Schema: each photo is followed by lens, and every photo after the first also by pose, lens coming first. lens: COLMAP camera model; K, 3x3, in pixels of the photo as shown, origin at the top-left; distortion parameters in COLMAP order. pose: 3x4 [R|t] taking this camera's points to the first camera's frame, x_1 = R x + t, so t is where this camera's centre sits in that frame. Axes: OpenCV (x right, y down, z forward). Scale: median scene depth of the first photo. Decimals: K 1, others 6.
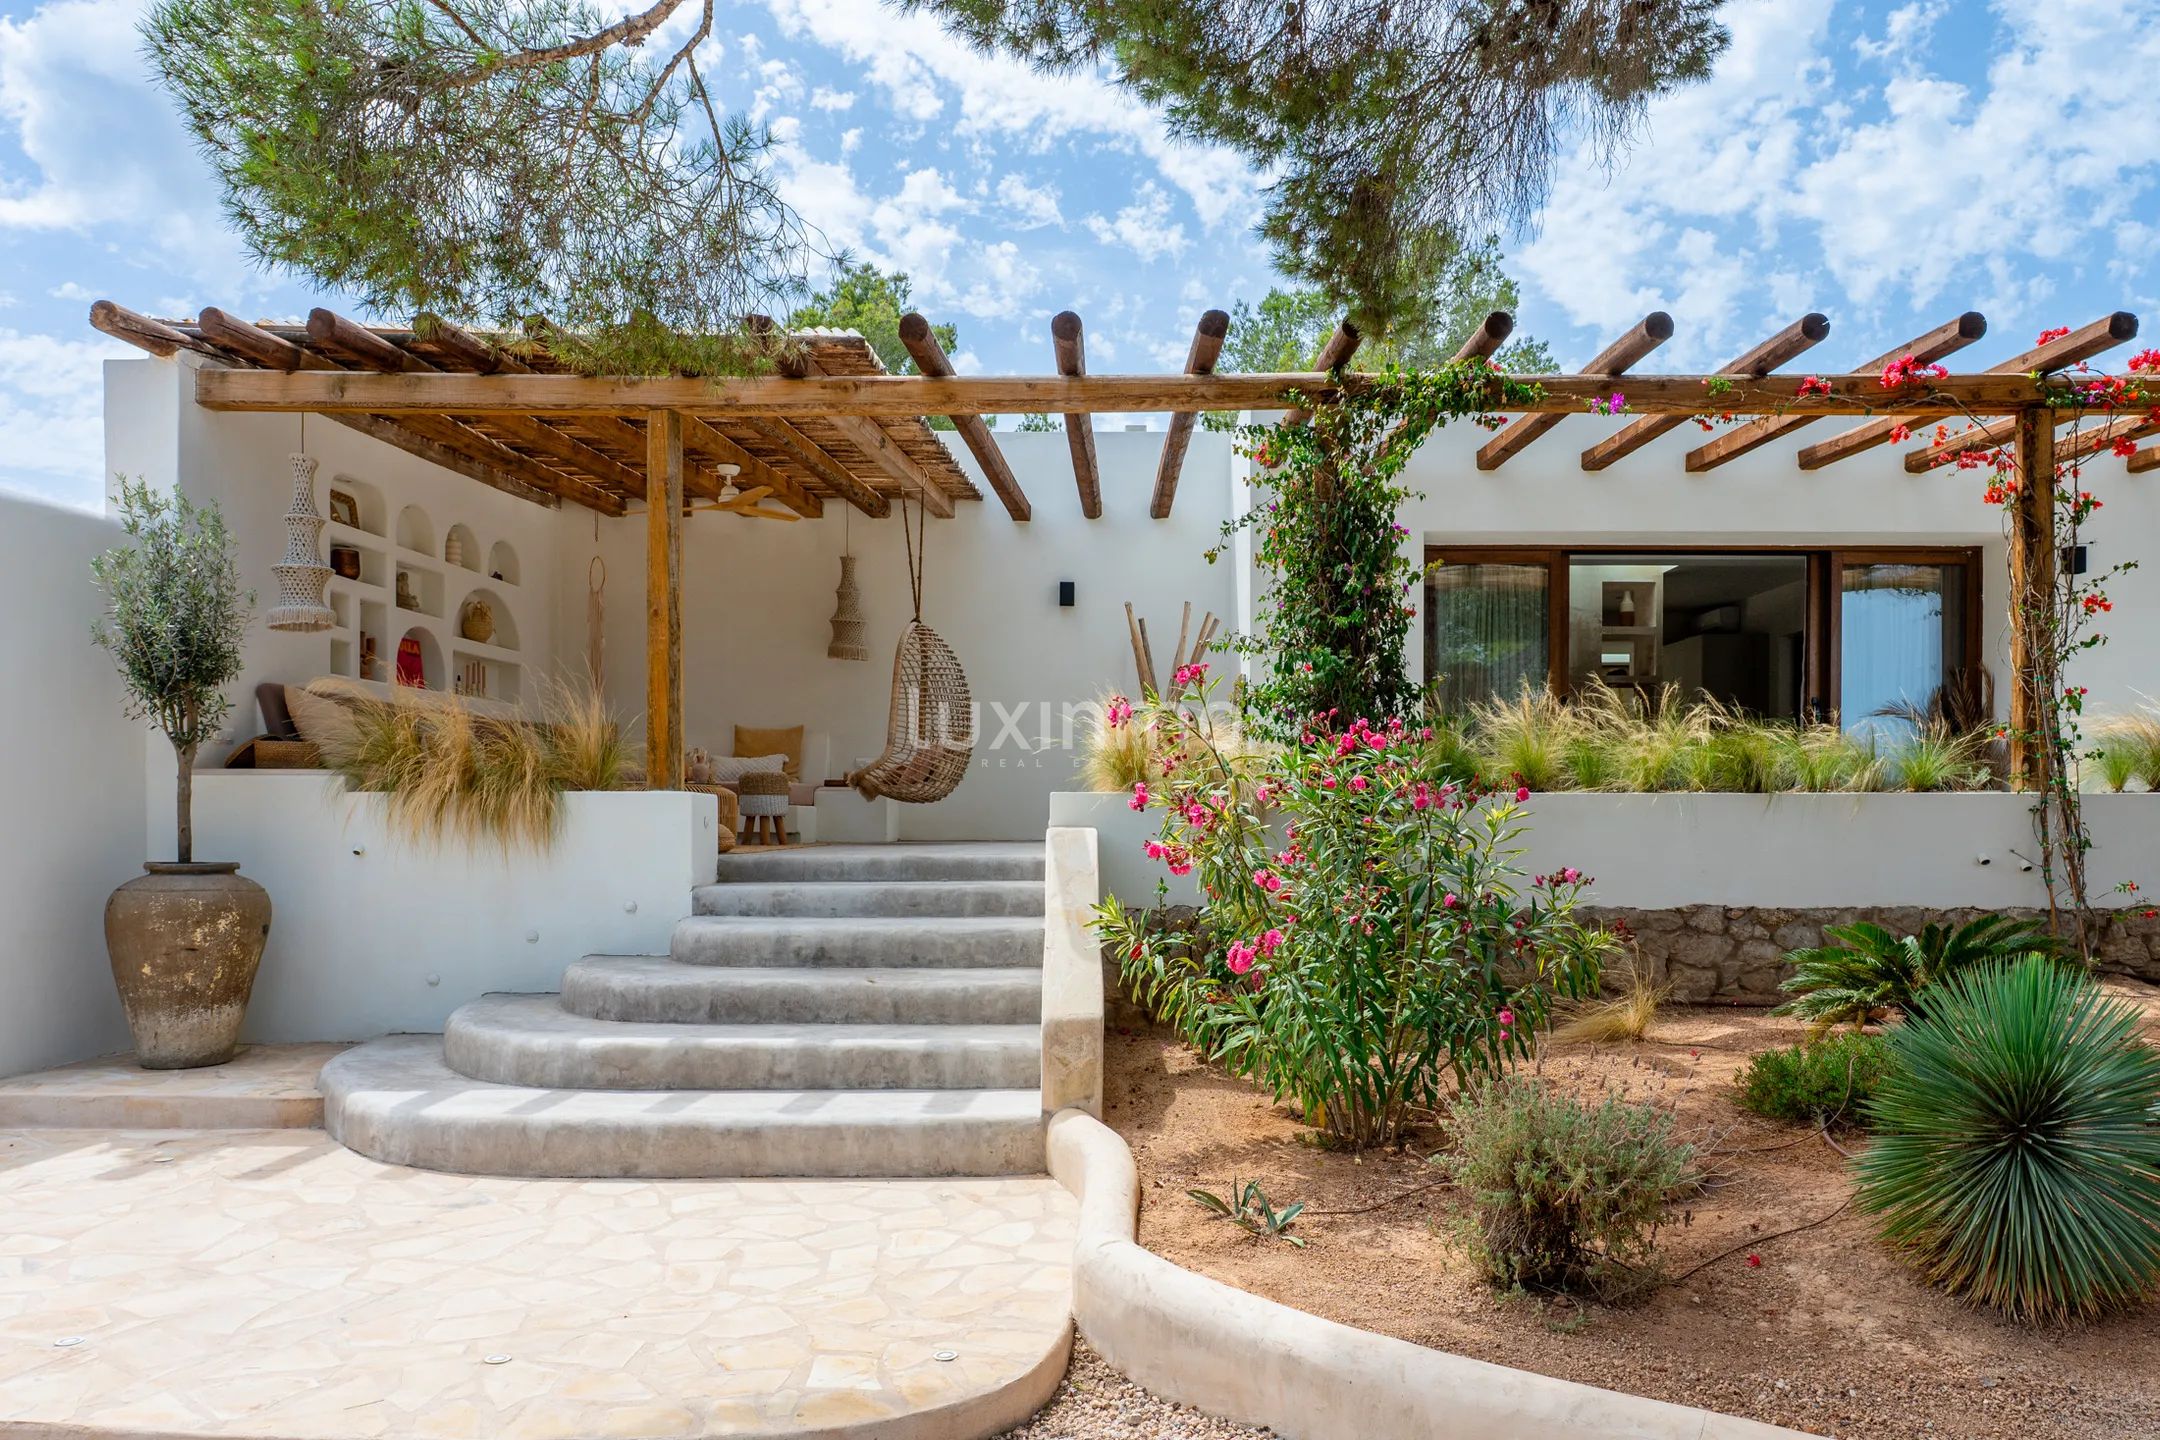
lens RADIAL K [[1395.6, 0, 1080.0], [0, 1395.6, 793.3], [0, 0, 1]] dist [0.003978, -0.000786]
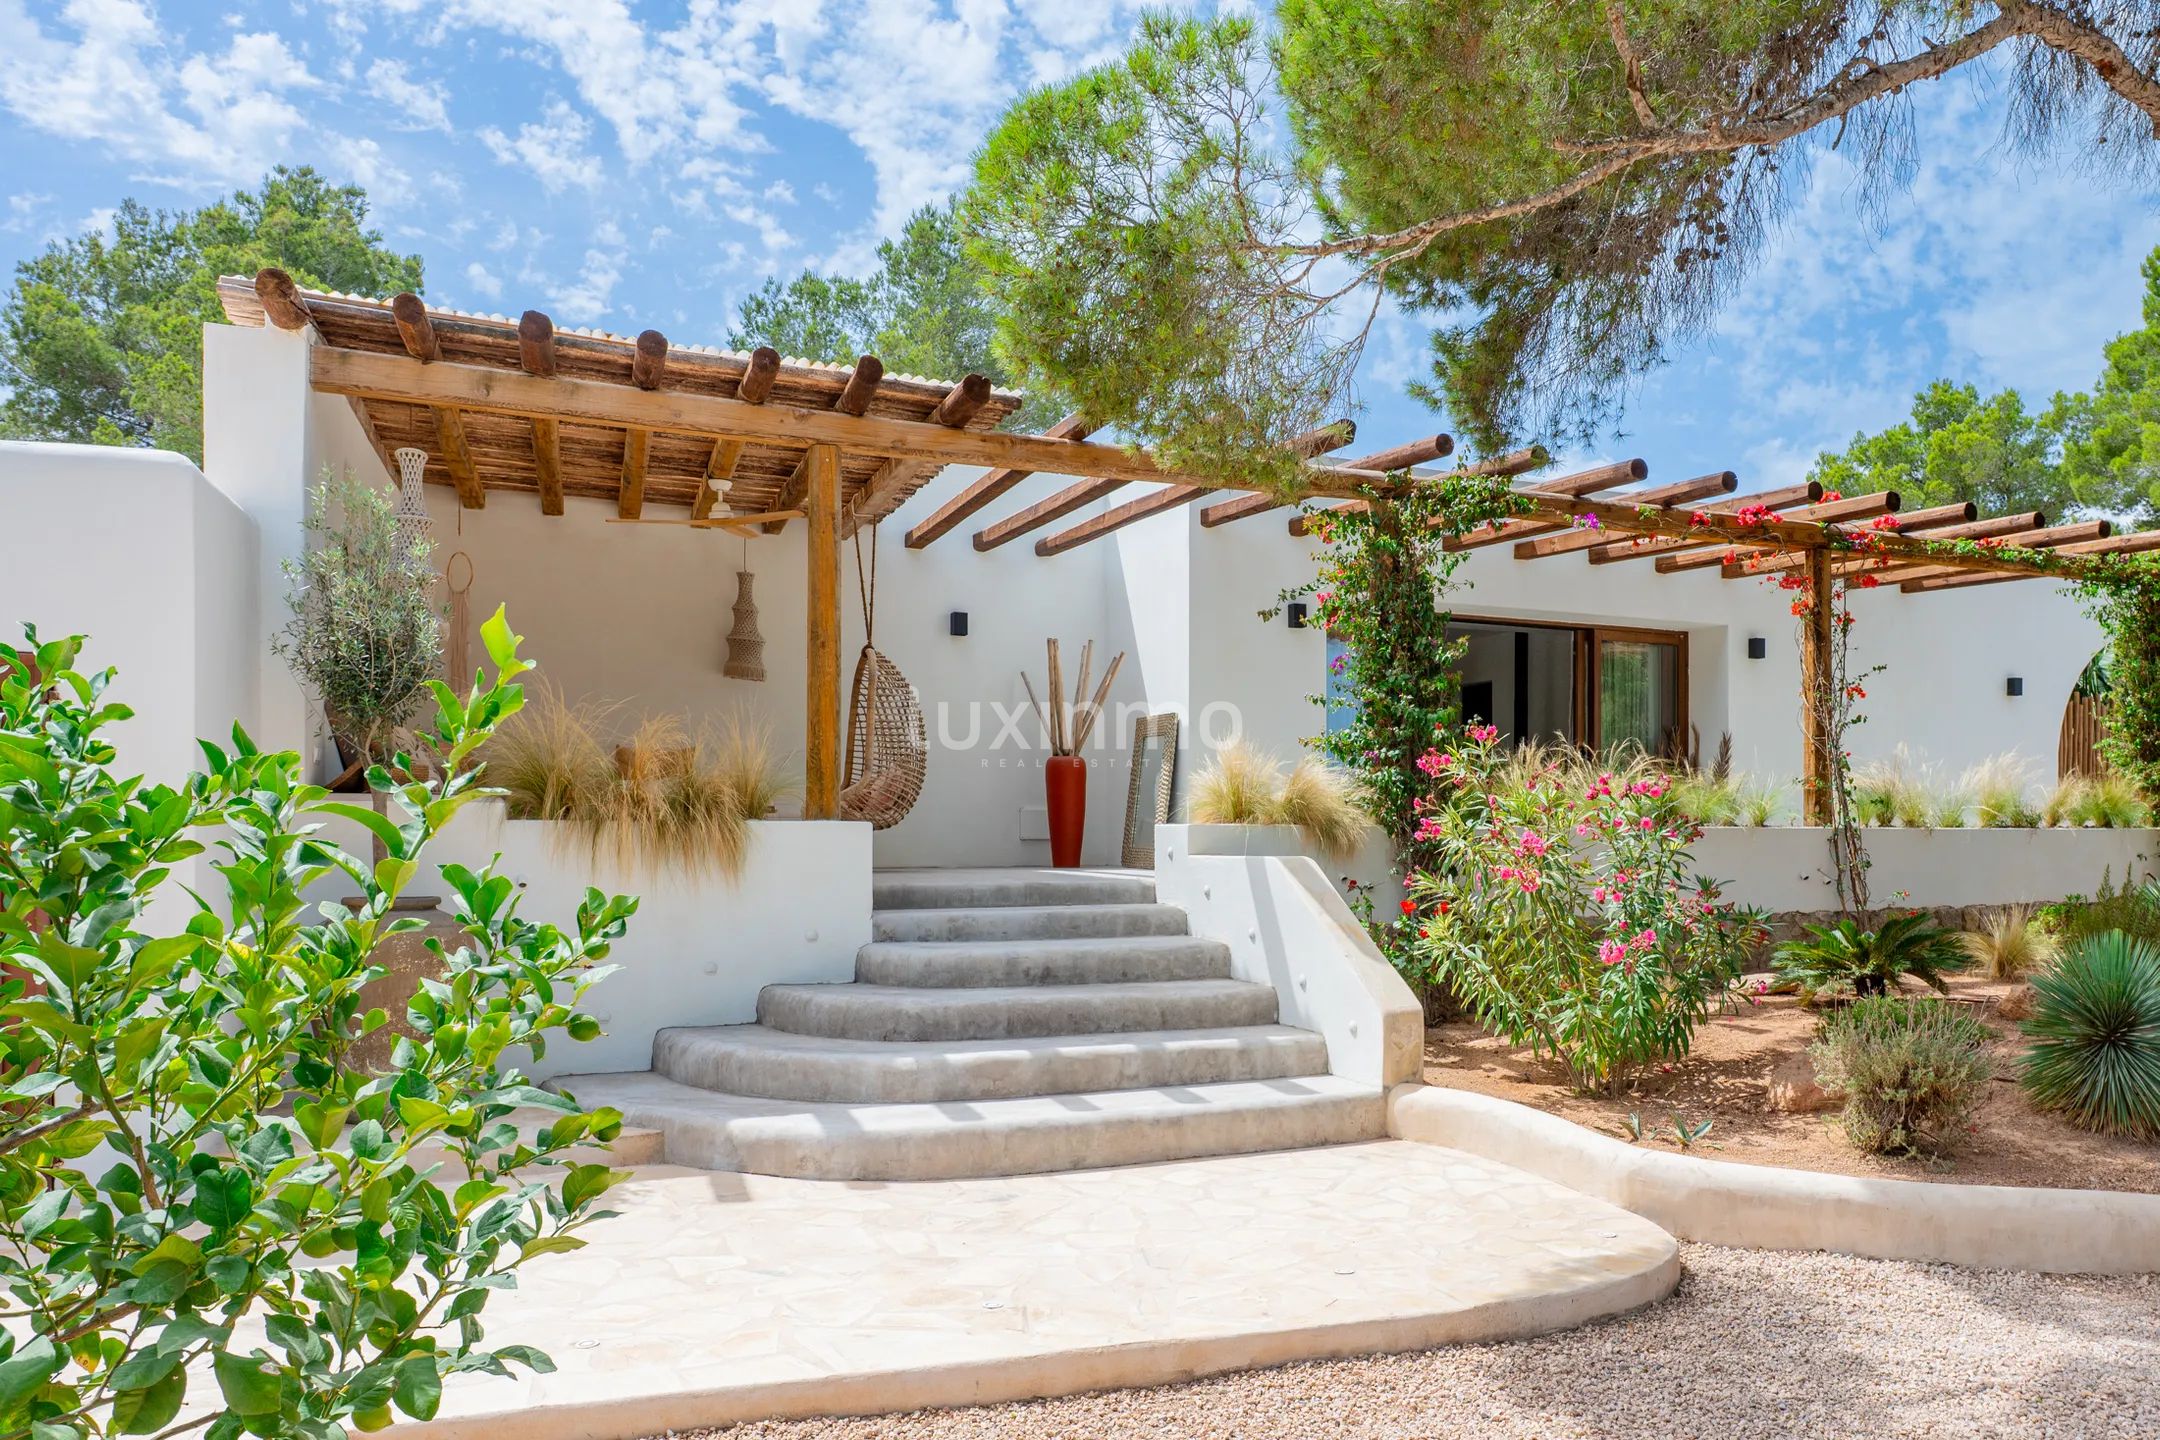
lens RADIAL K [[1586.1, 0, 1078.6], [0, 1586.1, 756.9], [0, 0, 1]] dist [0.036319, -0.055040]
pose [[0.912131, 0.021665, 0.409327, -0.627328], [-0.006610, 0.999250, -0.038158, -0.005195], [-0.409846, 0.032100, 0.911590, -0.127943]]
